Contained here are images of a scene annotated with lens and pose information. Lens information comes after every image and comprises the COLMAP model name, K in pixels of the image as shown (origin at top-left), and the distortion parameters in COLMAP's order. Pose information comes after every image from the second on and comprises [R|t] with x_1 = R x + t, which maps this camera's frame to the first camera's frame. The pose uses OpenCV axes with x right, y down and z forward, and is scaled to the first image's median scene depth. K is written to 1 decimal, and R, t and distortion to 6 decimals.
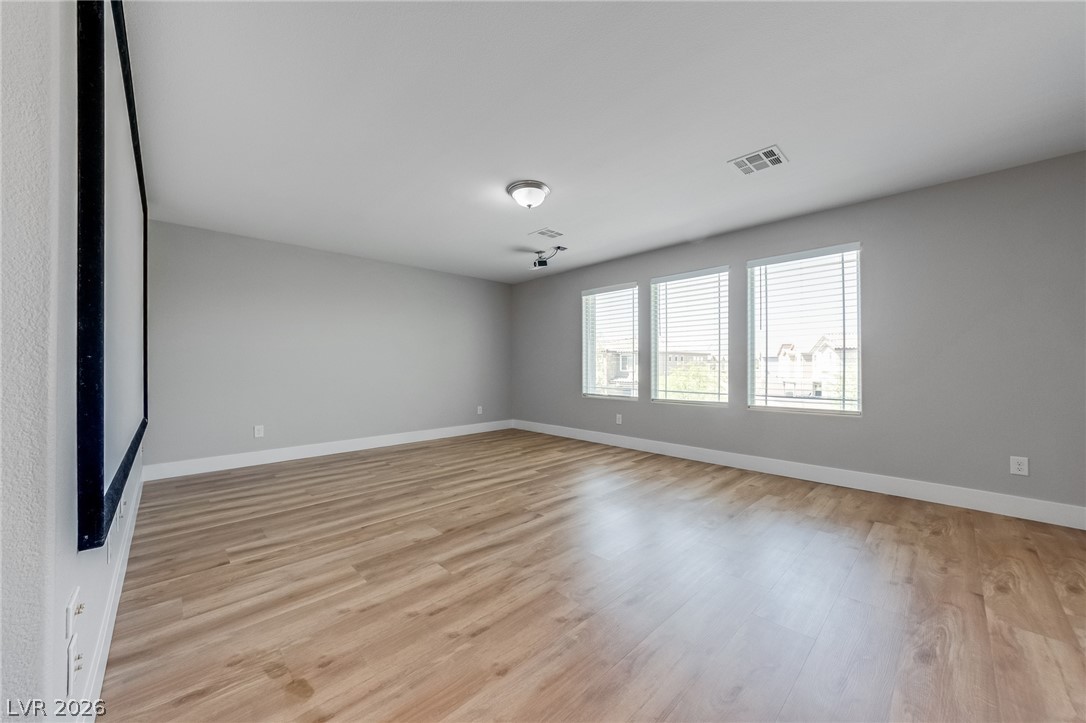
lens RADIAL K [[392.5, 0, 538.3], [0, 392.5, 373.6], [0, 0, 1]] dist [0.000283, 0.000129]
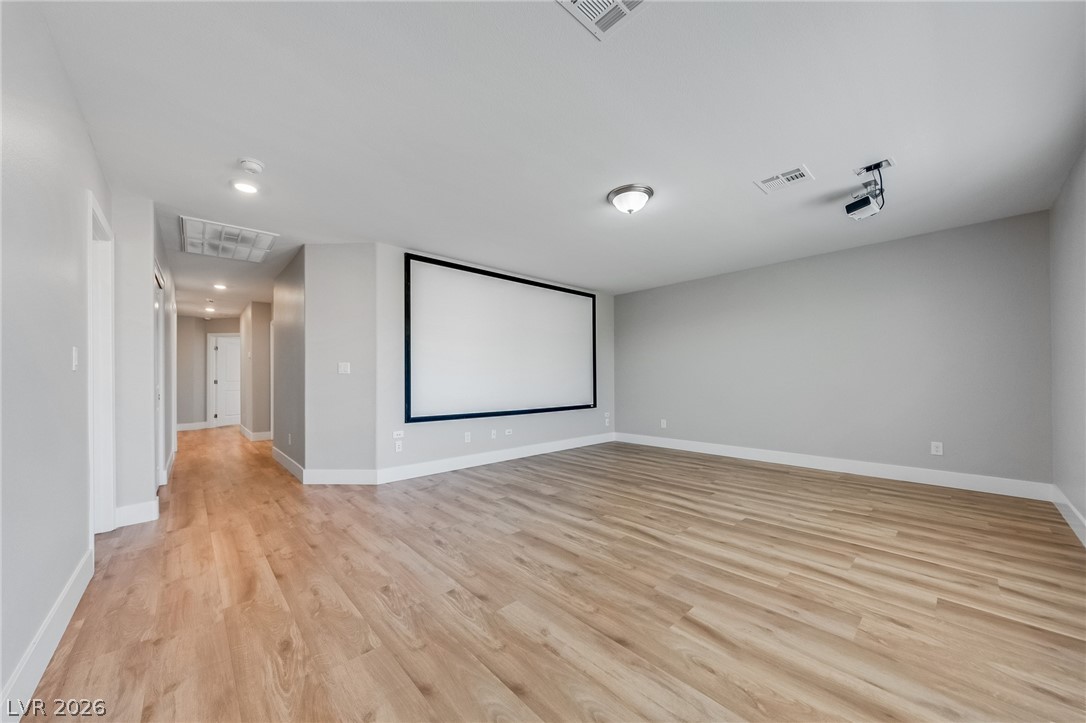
lens RADIAL K [[392.5, 0, 538.3], [0, 392.5, 373.6], [0, 0, 1]] dist [0.000283, 0.000129]
pose [[-0.029590, -0.008822, -0.999523, 1.050333], [-0.012239, 0.999889, -0.008463, -0.021348], [0.999487, 0.011983, -0.029695, 0.877843]]
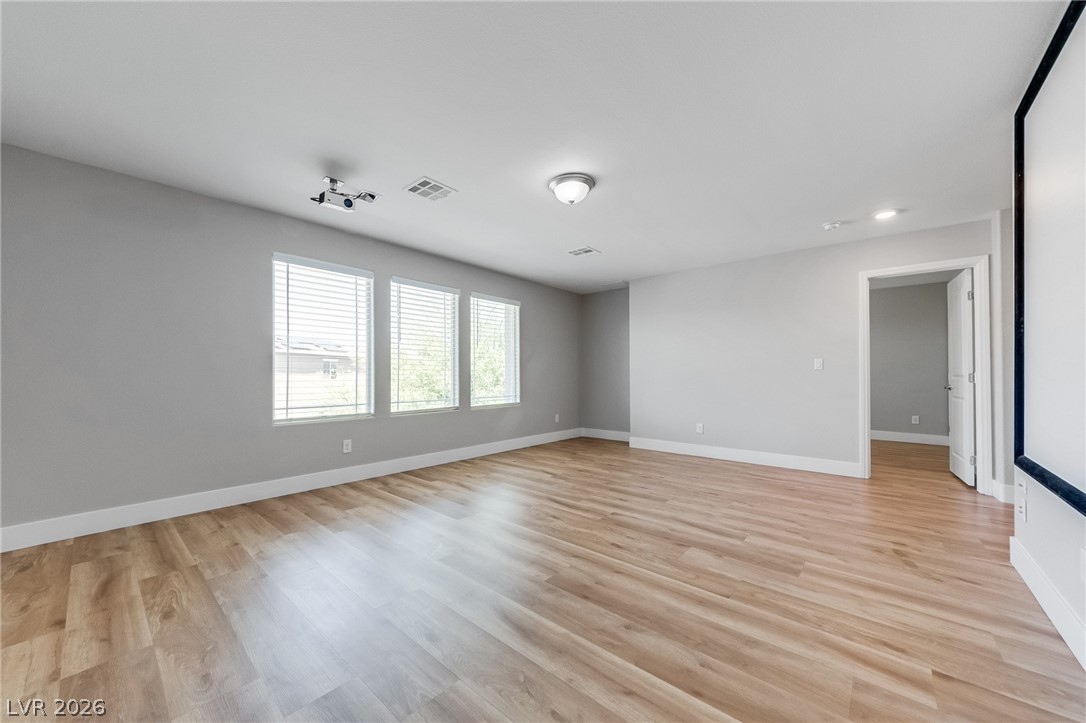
lens RADIAL K [[392.5, 0, 538.3], [0, 392.5, 373.6], [0, 0, 1]] dist [0.000283, 0.000129]
pose [[-0.079868, 0.005358, 0.996791, -1.038223], [0.018352, 0.999824, -0.003904, -0.022159], [-0.996636, 0.017981, -0.079952, 1.268216]]
